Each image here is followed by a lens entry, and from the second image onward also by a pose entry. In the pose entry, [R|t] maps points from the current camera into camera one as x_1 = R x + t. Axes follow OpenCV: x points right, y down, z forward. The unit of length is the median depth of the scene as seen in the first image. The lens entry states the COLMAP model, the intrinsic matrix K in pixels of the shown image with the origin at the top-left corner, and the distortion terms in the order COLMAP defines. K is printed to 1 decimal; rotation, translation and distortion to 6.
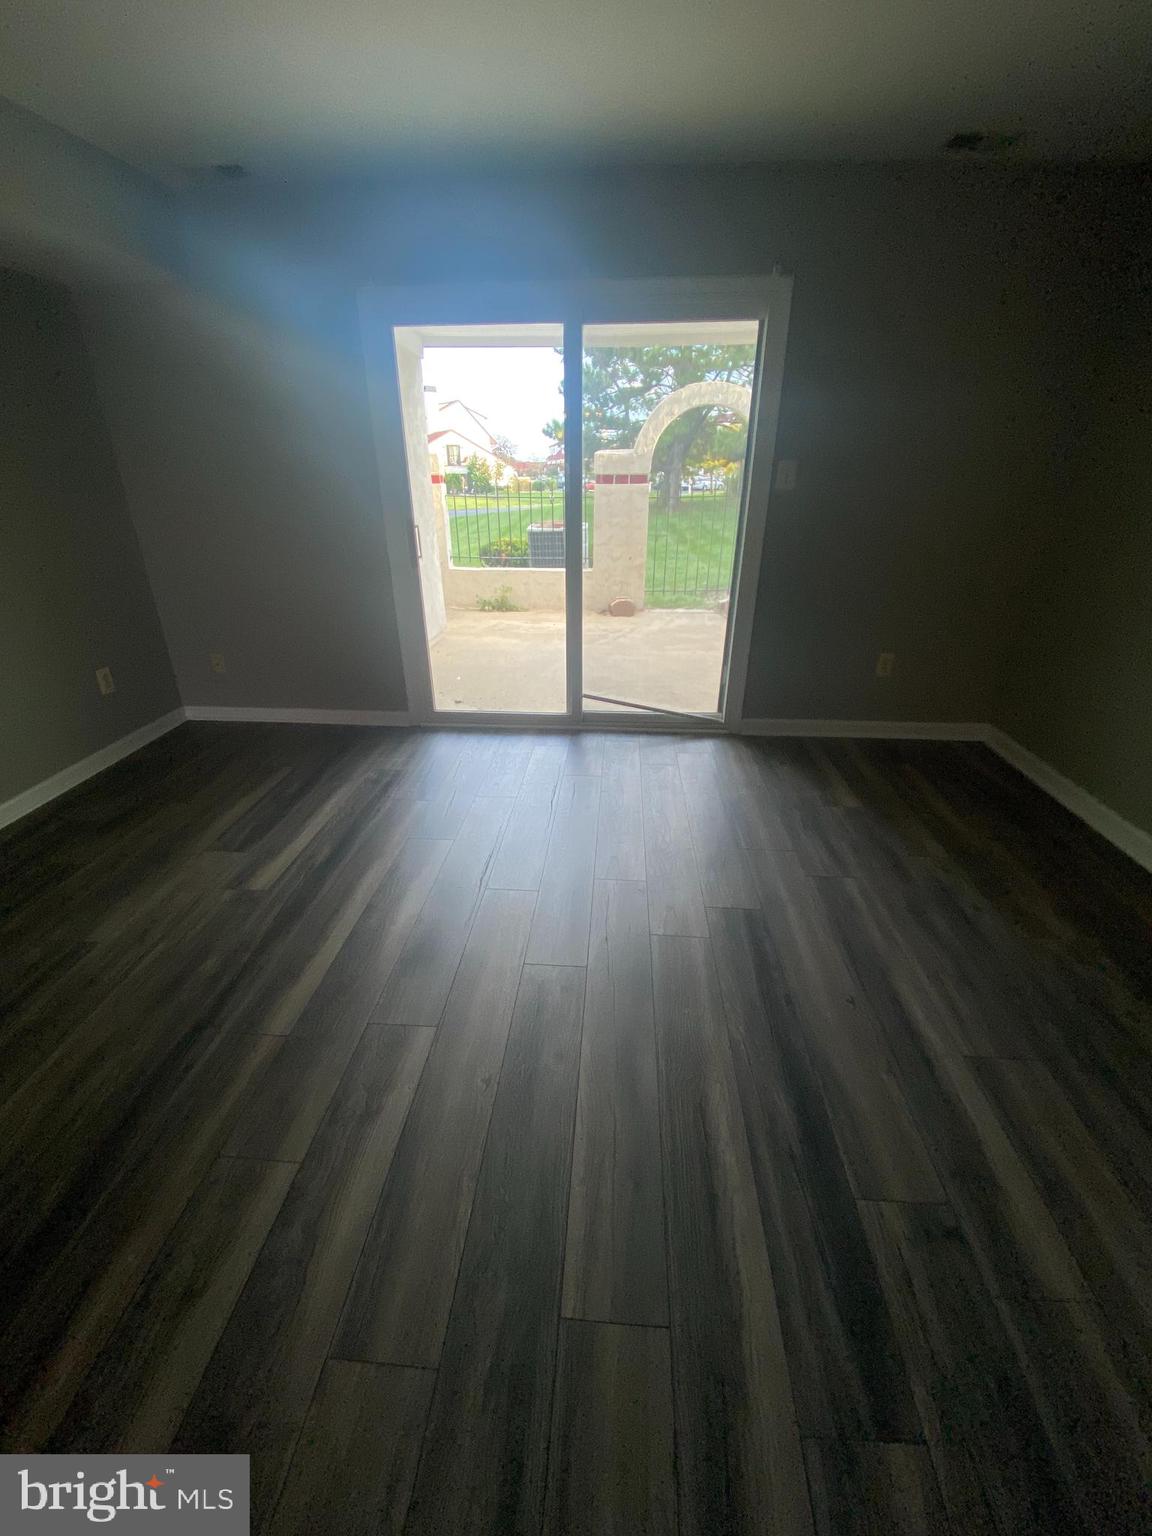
lens RADIAL K [[622.3, 0, 568.4], [0, 622.3, 768.3], [0, 0, 1]] dist [0.013895, -0.020037]
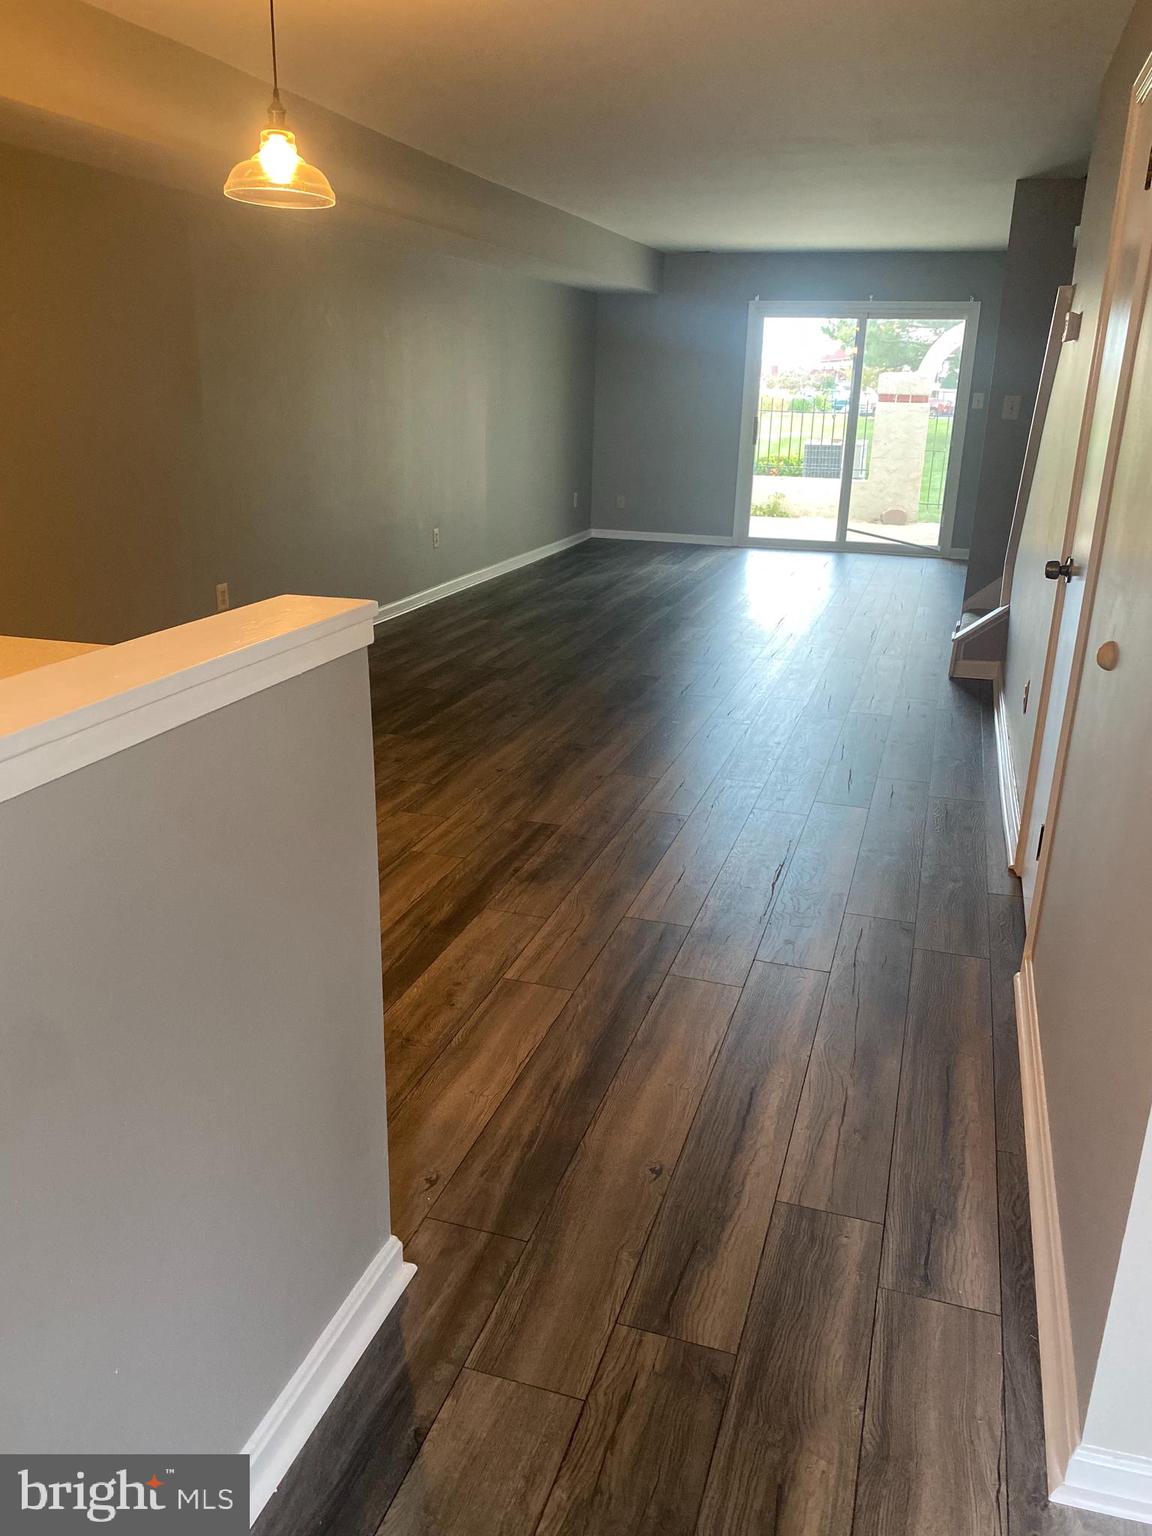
lens RADIAL K [[1163.6, 0, 570.4], [0, 1163.6, 767.8], [0, 0, 1]] dist [0.079981, -0.114079]
pose [[0.974202, 0.092748, -0.205737, 0.002734], [-0.117555, 0.986752, -0.111808, 0.461852], [0.192642, 0.133109, 0.972199, -1.003345]]
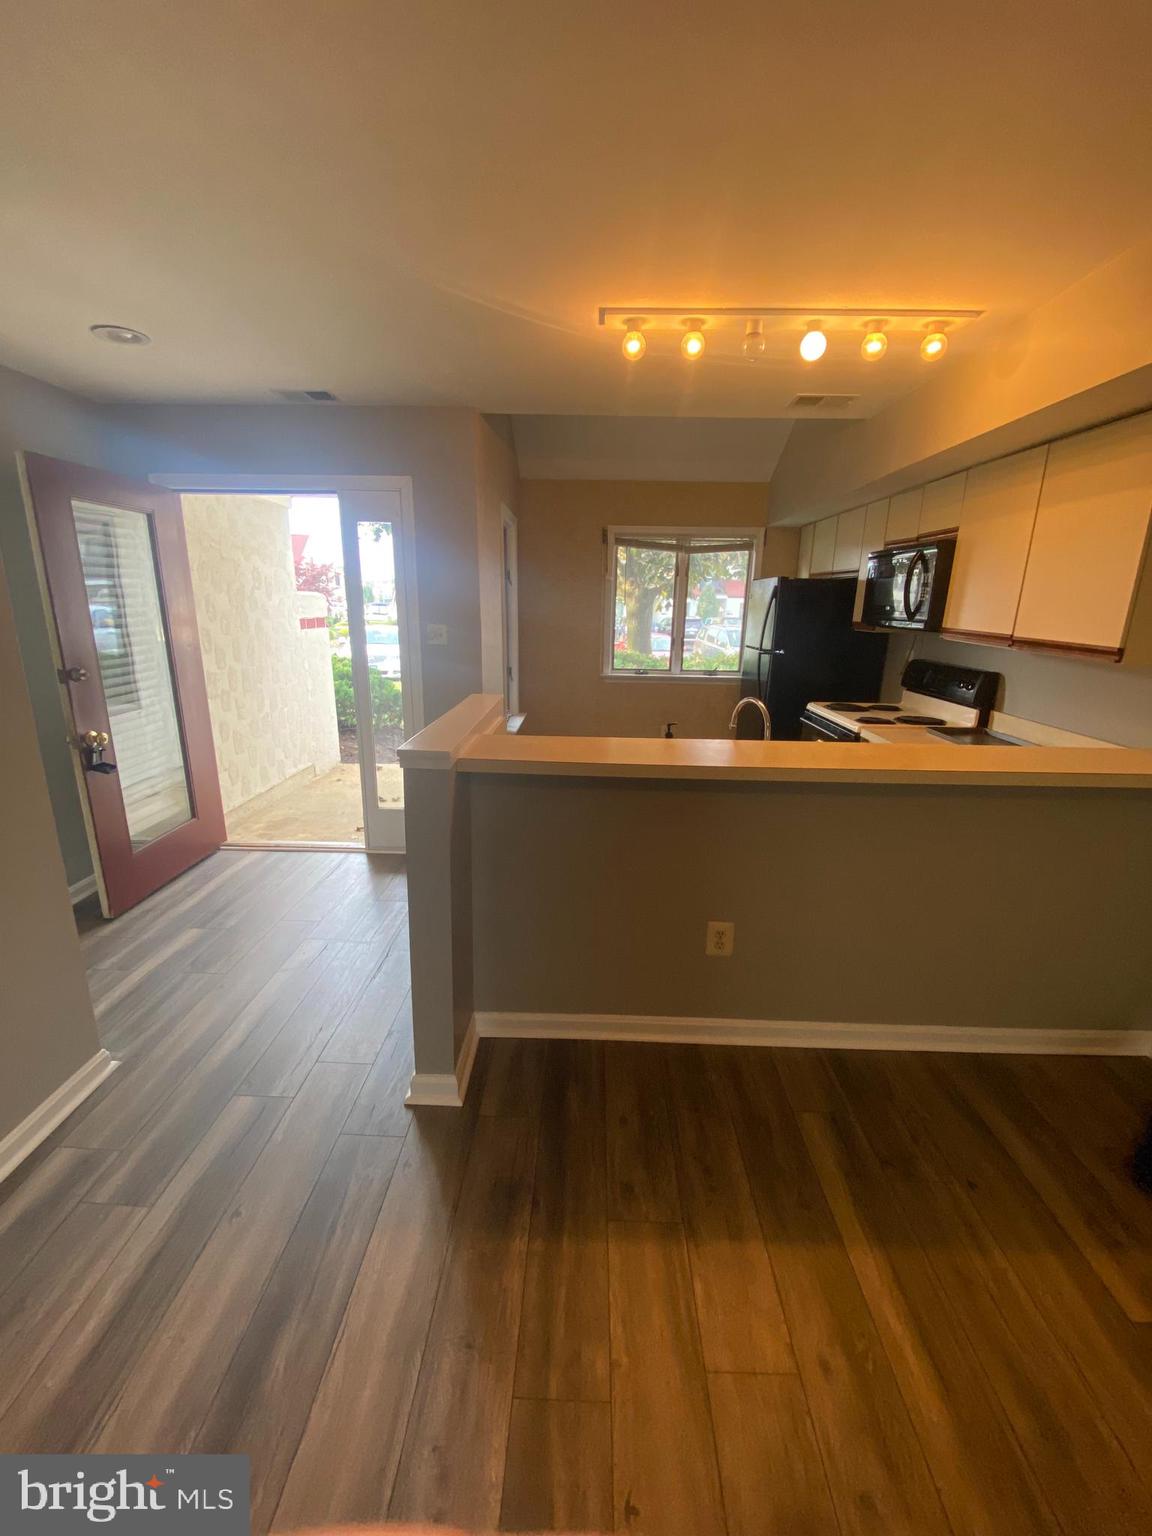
lens RADIAL K [[622.3, 0, 568.4], [0, 622.3, 768.3], [0, 0, 1]] dist [0.013895, -0.020037]
pose [[-0.998417, 0.006201, -0.055900, -0.143877], [-0.031521, 0.761440, 0.647468, 0.252227], [0.046580, 0.648205, -0.760040, -0.587174]]
